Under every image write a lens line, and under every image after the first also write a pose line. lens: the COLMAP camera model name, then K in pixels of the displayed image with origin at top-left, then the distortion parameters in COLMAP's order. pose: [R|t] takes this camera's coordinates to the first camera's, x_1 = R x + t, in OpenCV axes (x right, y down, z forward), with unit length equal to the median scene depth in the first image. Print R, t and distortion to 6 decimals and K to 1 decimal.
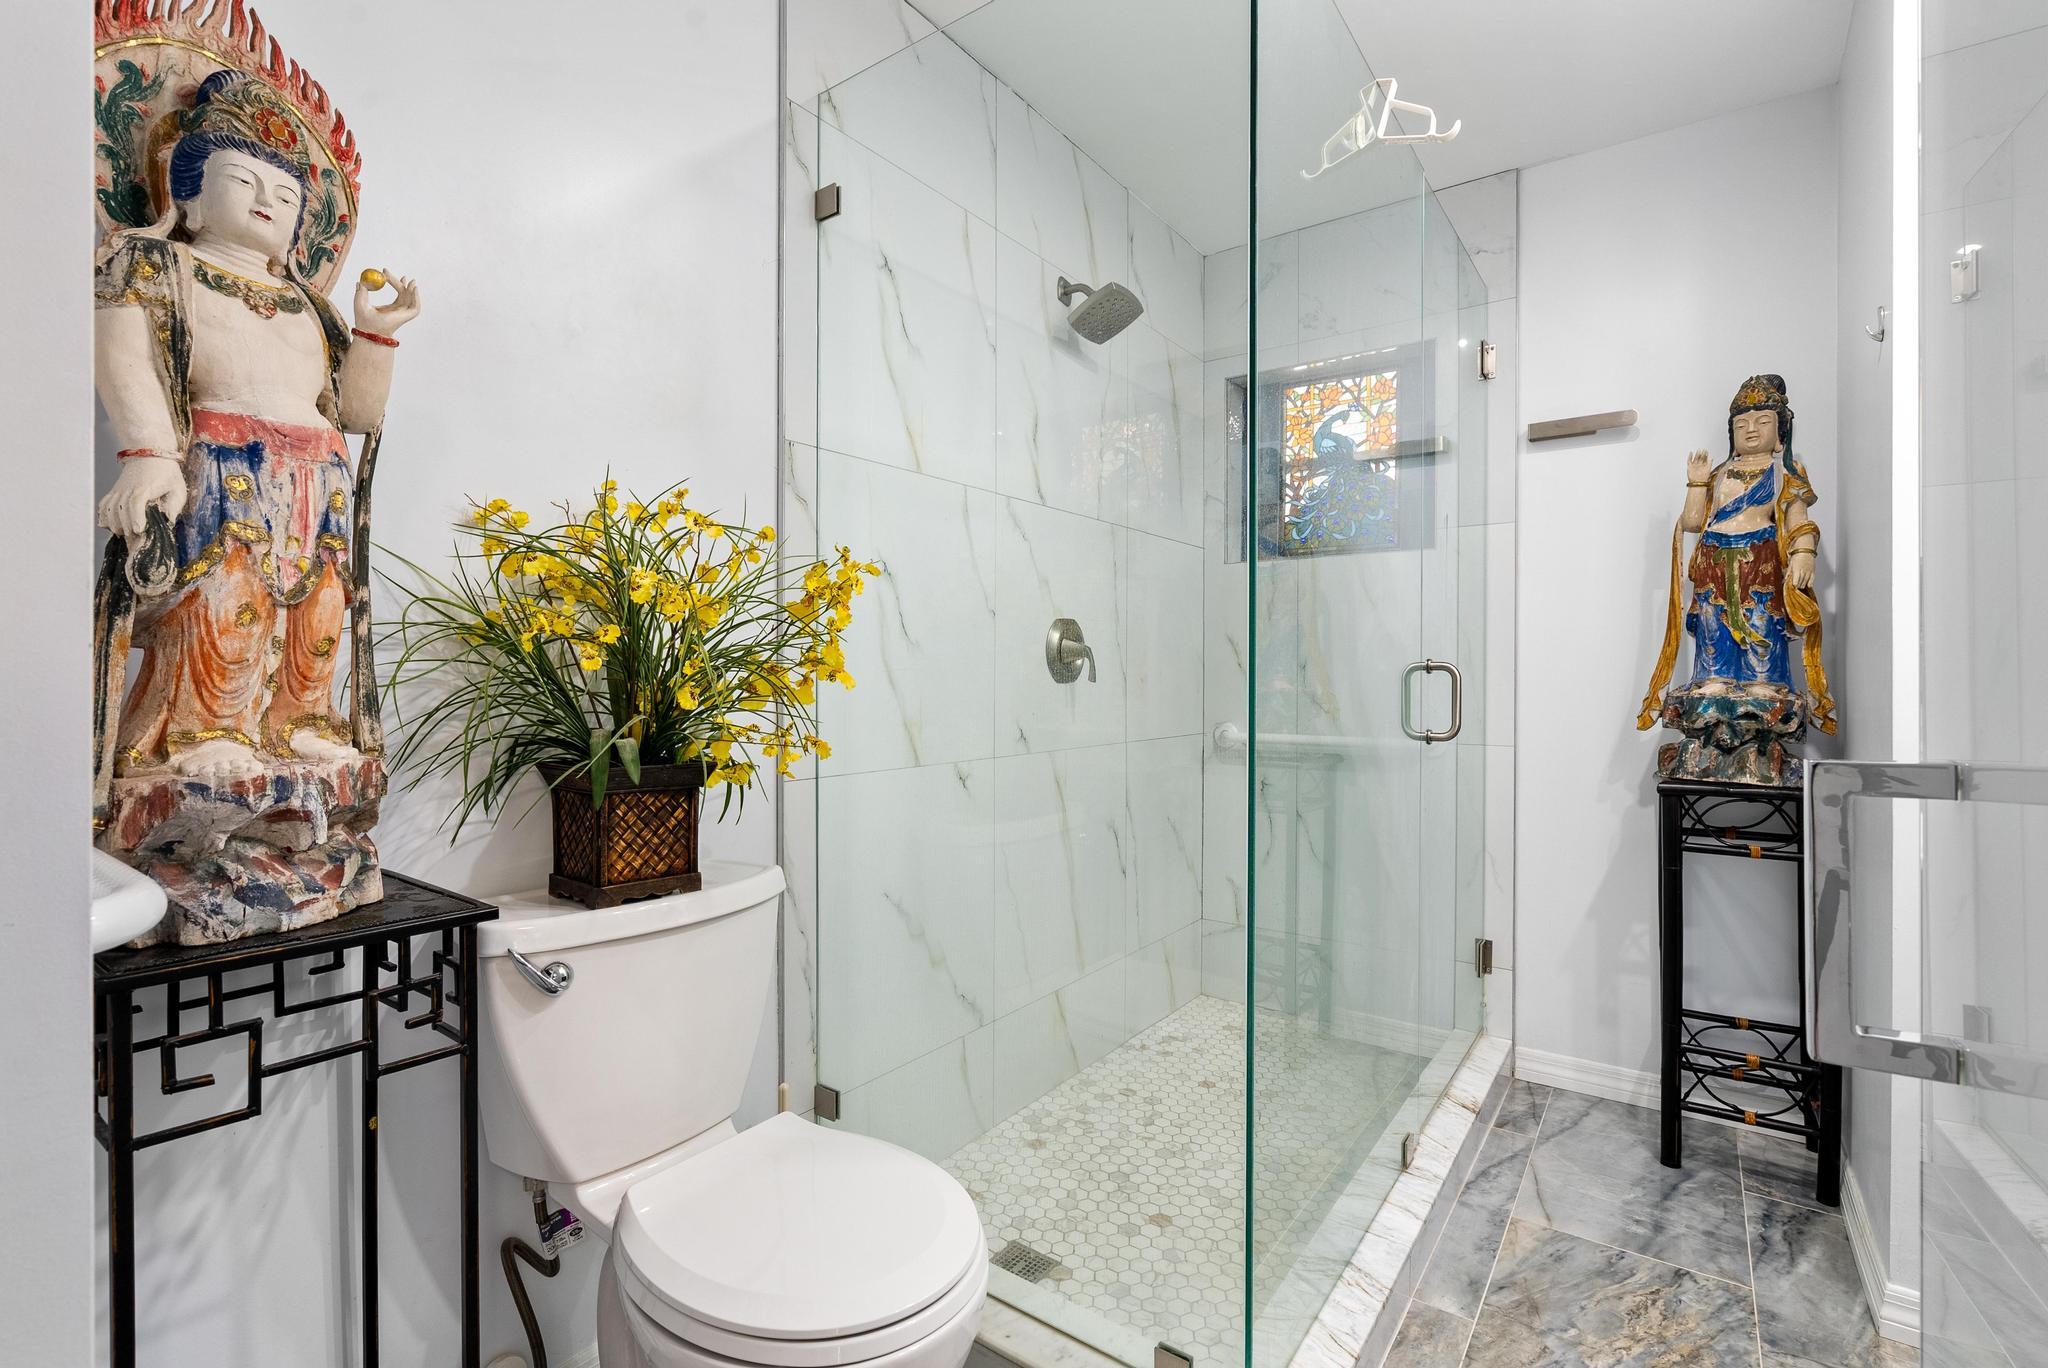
lens RADIAL K [[938.1, 0, 1023.4], [0, 938.1, 698.0], [0, 0, 1]] dist [-0.003198, 0.000583]
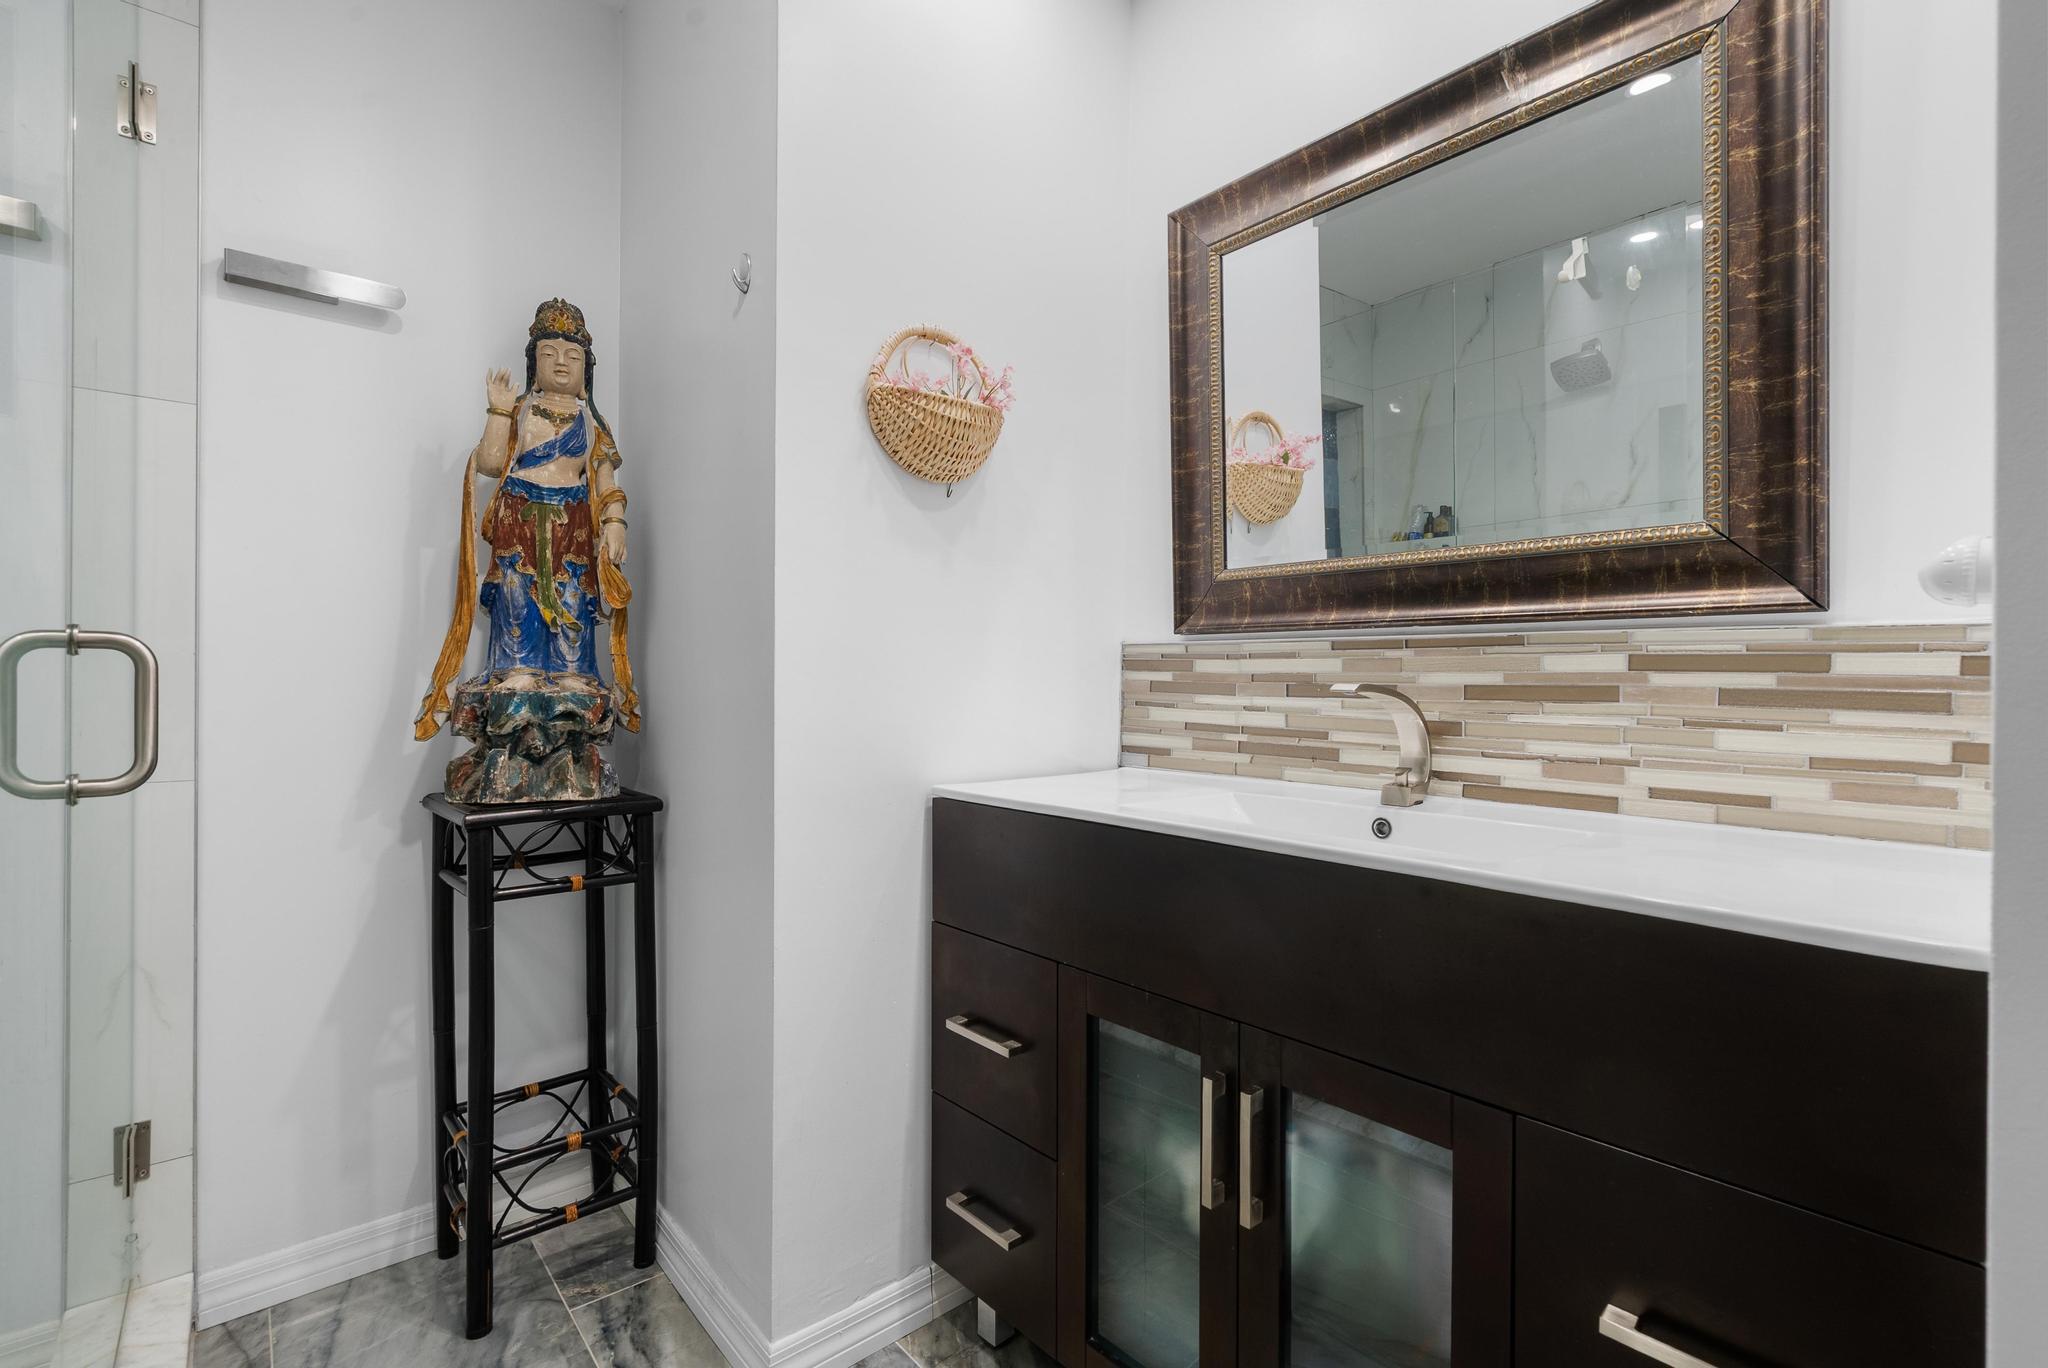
lens RADIAL K [[926.6, 0, 1022.3], [0, 926.6, 675.9], [0, 0, 1]] dist [-0.002542, 0.000294]
pose [[0.239288, -0.001829, 0.970947, 0.093917], [0.012231, 0.999925, -0.001131, -0.008990], [-0.970872, 0.012146, 0.239292, 0.418784]]
